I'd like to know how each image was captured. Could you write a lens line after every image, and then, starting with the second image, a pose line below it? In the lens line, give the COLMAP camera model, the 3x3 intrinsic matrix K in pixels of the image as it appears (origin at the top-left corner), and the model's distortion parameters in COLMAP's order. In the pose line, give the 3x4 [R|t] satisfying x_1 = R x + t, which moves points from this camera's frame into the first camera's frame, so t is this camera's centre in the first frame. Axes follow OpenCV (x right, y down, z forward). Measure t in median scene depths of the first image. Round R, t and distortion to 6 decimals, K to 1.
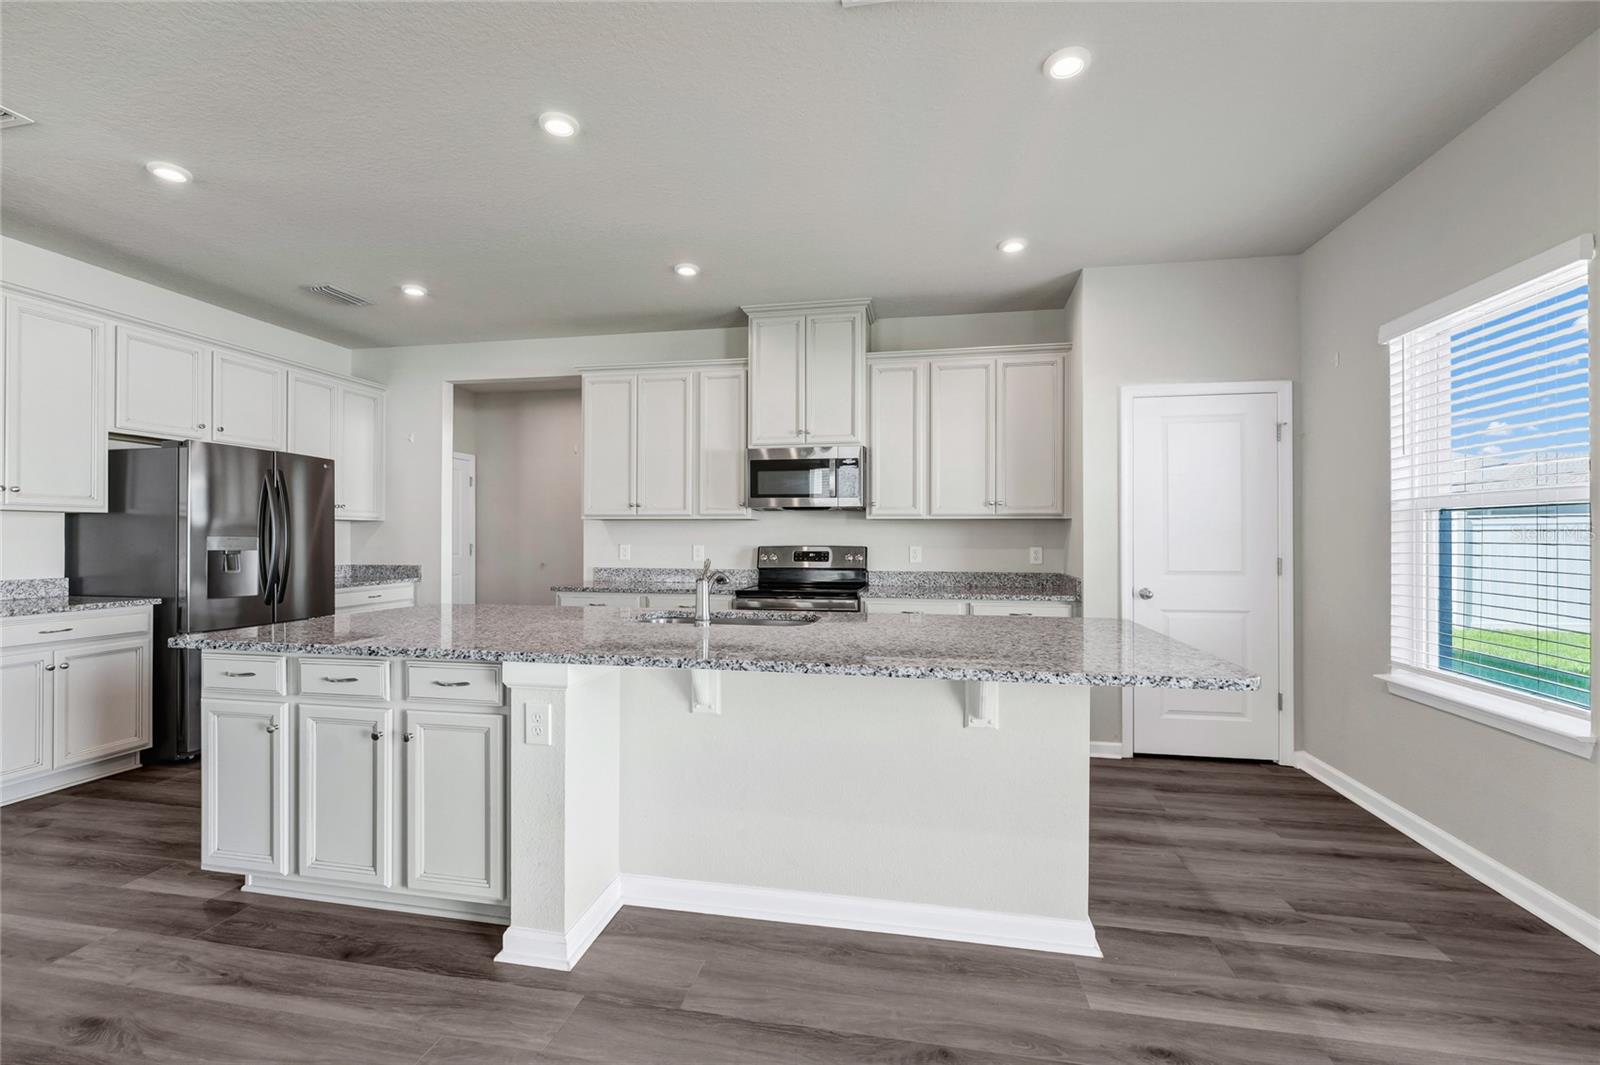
lens RADIAL K [[665.1, 0, 807.8], [0, 665.1, 535.5], [0, 0, 1]] dist [0.000363, -0.000187]
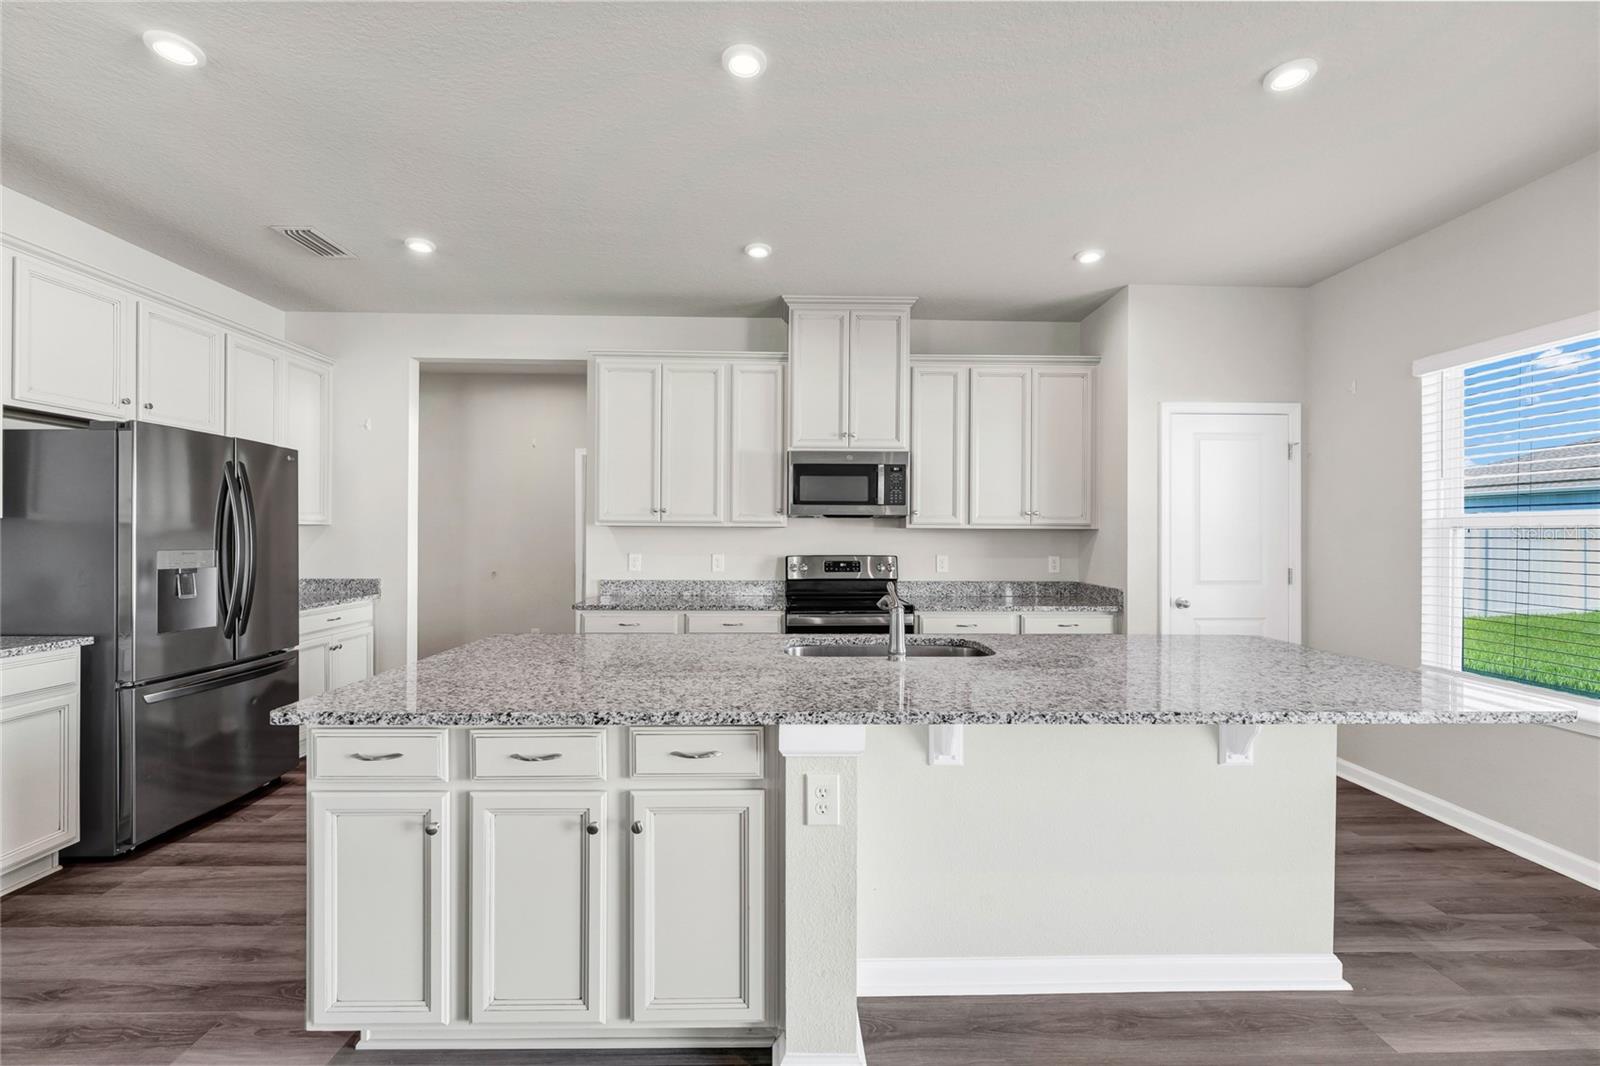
lens RADIAL K [[665.1, 0, 807.8], [0, 665.1, 536.0], [0, 0, 1]] dist [0.000363, -0.000187]
pose [[0.979639, 0.005175, 0.200699, -0.274111], [-0.006159, 0.999972, 0.004281, -0.018427], [-0.200671, -0.005430, 0.979644, 0.100709]]
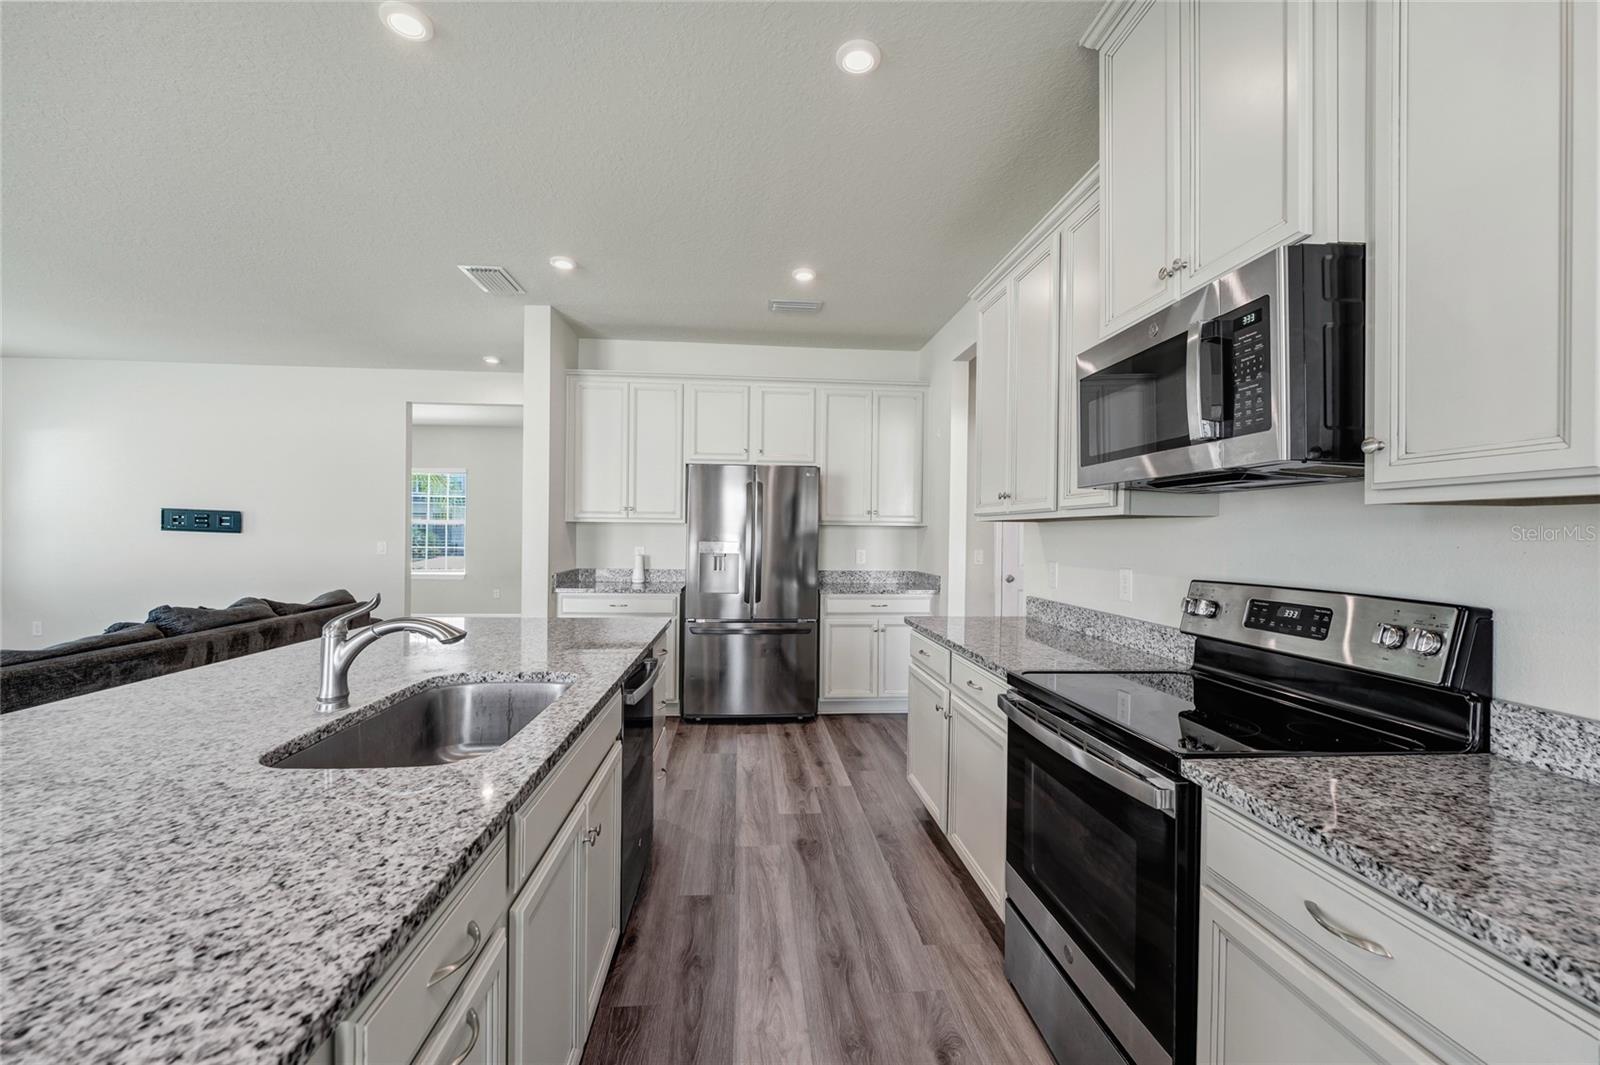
lens RADIAL K [[665.1, 0, 807.8], [0, 665.1, 535.5], [0, 0, 1]] dist [0.000363, -0.000187]
pose [[0.278275, 0.004003, -0.960493, 0.312930], [-0.001323, 0.999992, 0.003784, -0.014144], [0.960501, 0.000218, 0.278278, 0.788606]]
